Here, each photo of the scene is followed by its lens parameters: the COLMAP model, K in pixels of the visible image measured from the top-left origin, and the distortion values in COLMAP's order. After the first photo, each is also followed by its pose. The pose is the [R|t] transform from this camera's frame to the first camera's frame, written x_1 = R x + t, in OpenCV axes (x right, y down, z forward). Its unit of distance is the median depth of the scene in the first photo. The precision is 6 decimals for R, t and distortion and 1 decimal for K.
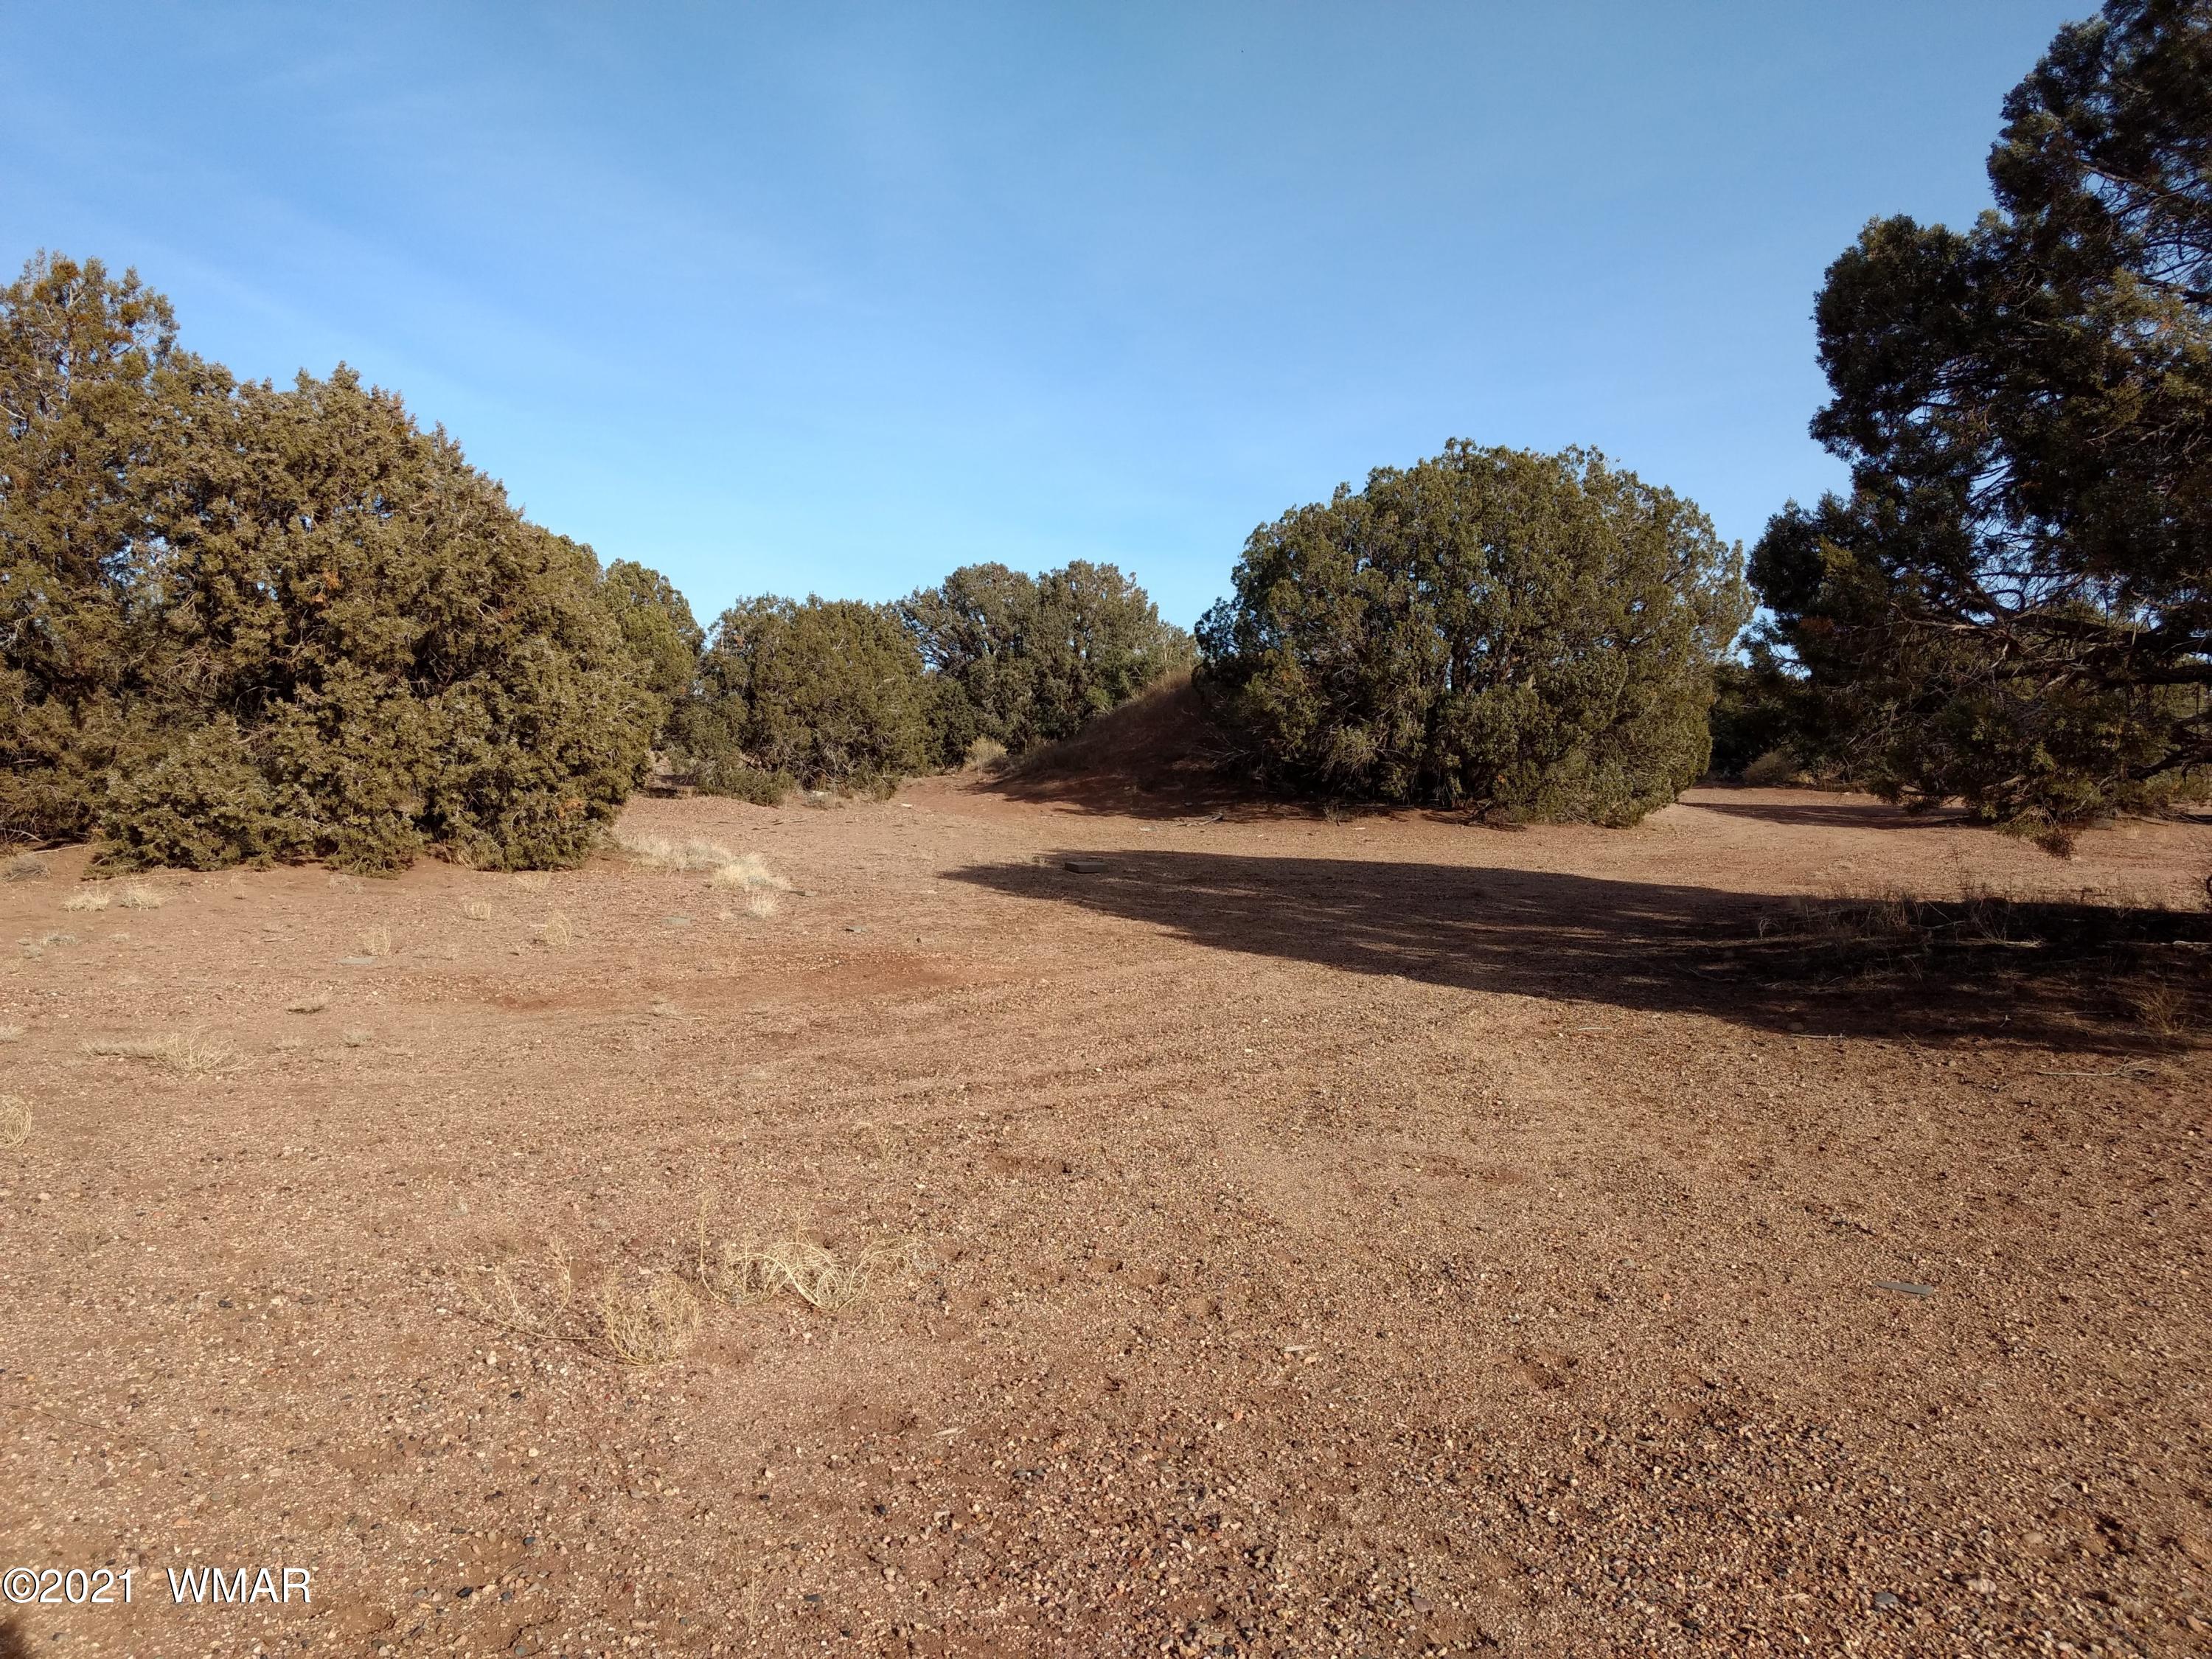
lens RADIAL K [[1656.7, 0, 1130.5], [0, 1656.7, 824.5], [0, 0, 1]] dist [0.004992, -0.003703]
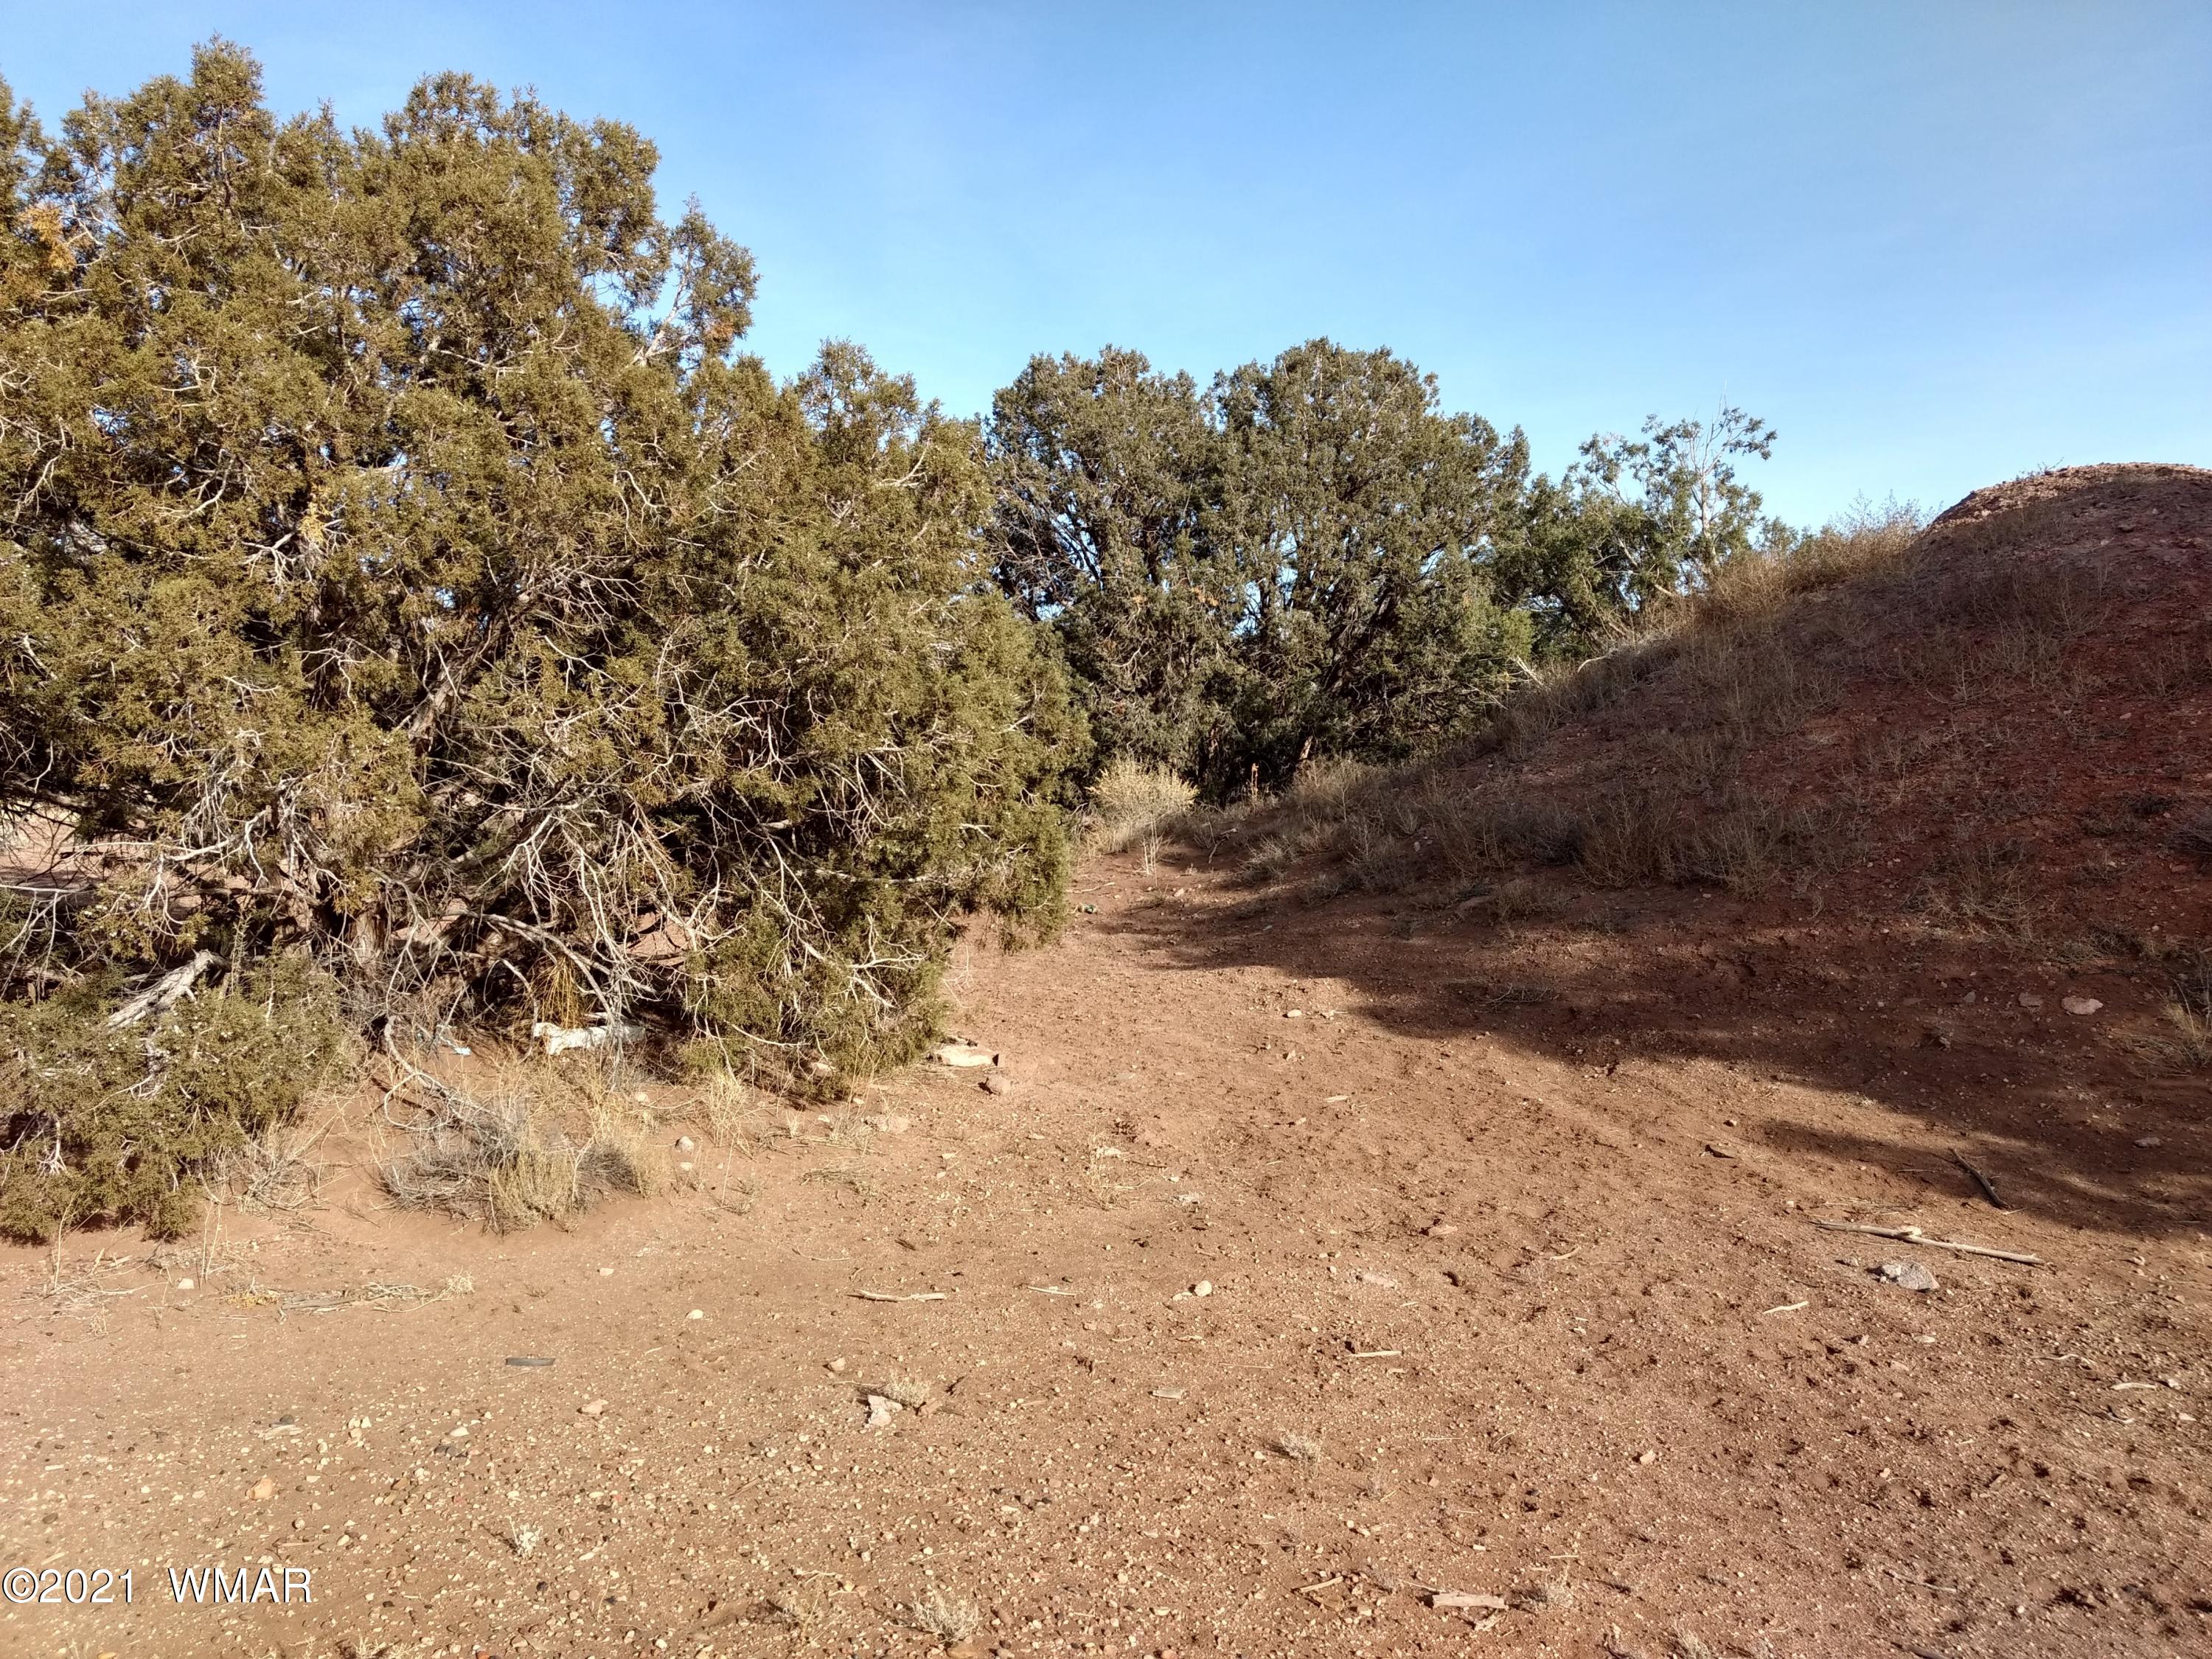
lens RADIAL K [[1656.7, 0, 1130.5], [0, 1656.7, 824.5], [0, 0, 1]] dist [0.004992, -0.003703]
pose [[0.999770, -0.012040, 0.017728, -0.096570], [0.012246, 0.999858, -0.011549, -0.034286], [-0.017587, 0.011764, 0.999776, 0.639962]]
